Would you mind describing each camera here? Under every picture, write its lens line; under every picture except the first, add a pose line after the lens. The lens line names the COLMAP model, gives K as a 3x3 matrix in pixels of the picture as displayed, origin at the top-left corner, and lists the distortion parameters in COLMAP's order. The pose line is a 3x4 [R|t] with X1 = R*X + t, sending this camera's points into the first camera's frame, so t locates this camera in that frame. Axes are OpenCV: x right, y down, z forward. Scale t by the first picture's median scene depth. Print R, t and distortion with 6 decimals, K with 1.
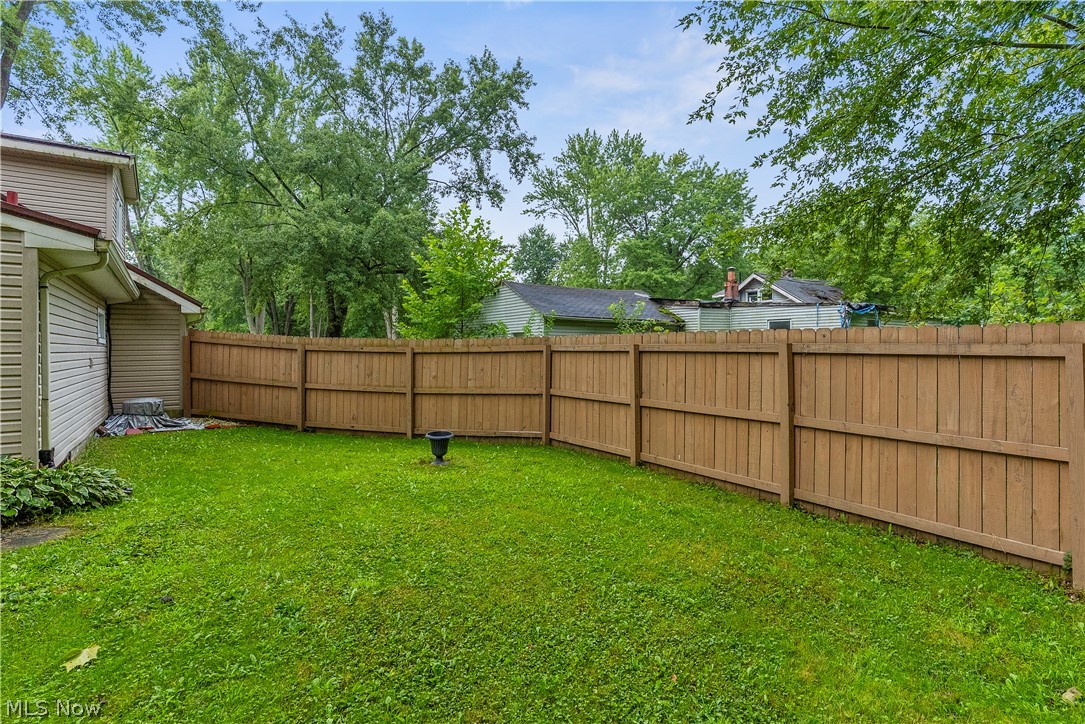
lens RADIAL K [[533.6, 0, 541.7], [0, 533.6, 341.5], [0, 0, 1]] dist [0.000487, -0.000123]
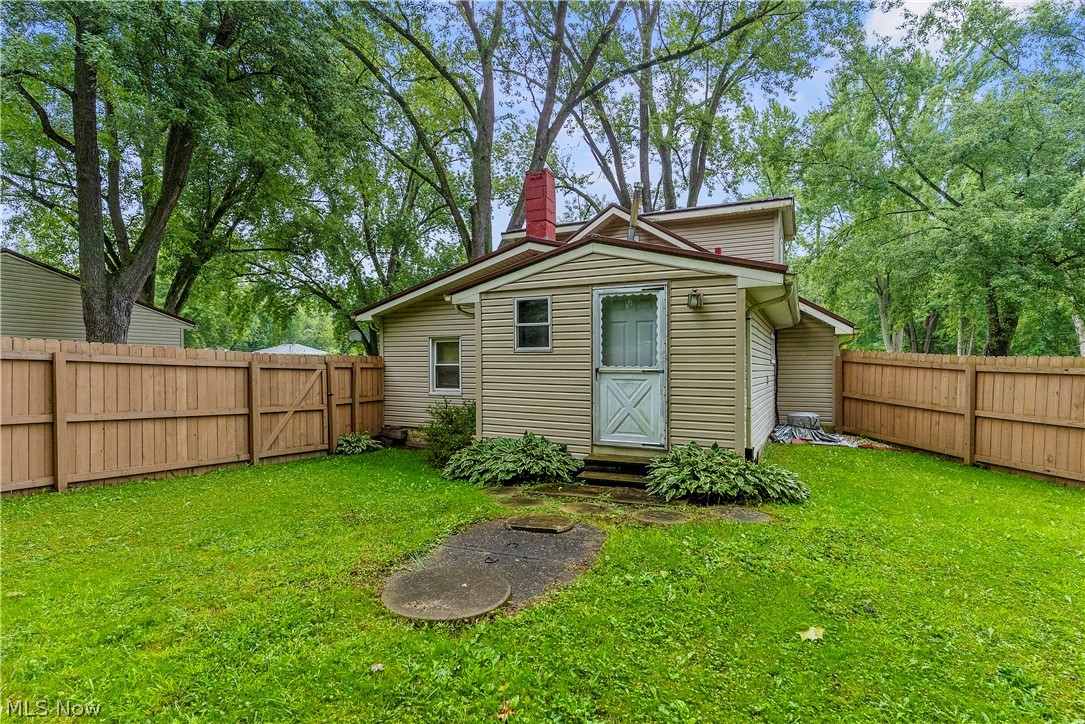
lens RADIAL K [[534.2, 0, 542.3], [0, 534.2, 381.1], [0, 0, 1]] dist [-0.000490, -0.000962]
pose [[0.482907, 0.028672, -0.875202, -0.031298], [0.004168, 0.999377, 0.035040, -0.000966], [0.875661, -0.020569, 0.482487, -0.016038]]
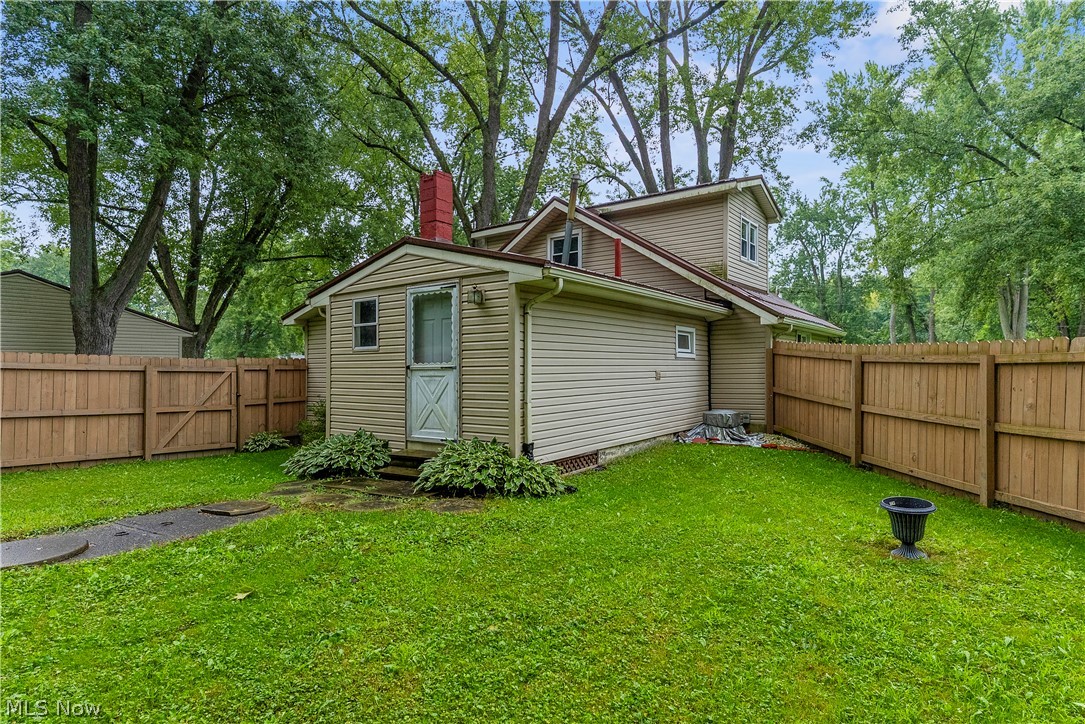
lens RADIAL K [[573.7, 0, 542.5], [0, 573.7, 362.0], [0, 0, 1]] dist [-0.000355, 0.000266]
pose [[0.347213, -0.011534, -0.937715, 0.167808], [0.023169, 0.999725, -0.003717, 0.008950], [0.937500, -0.020435, 0.347385, 0.276101]]
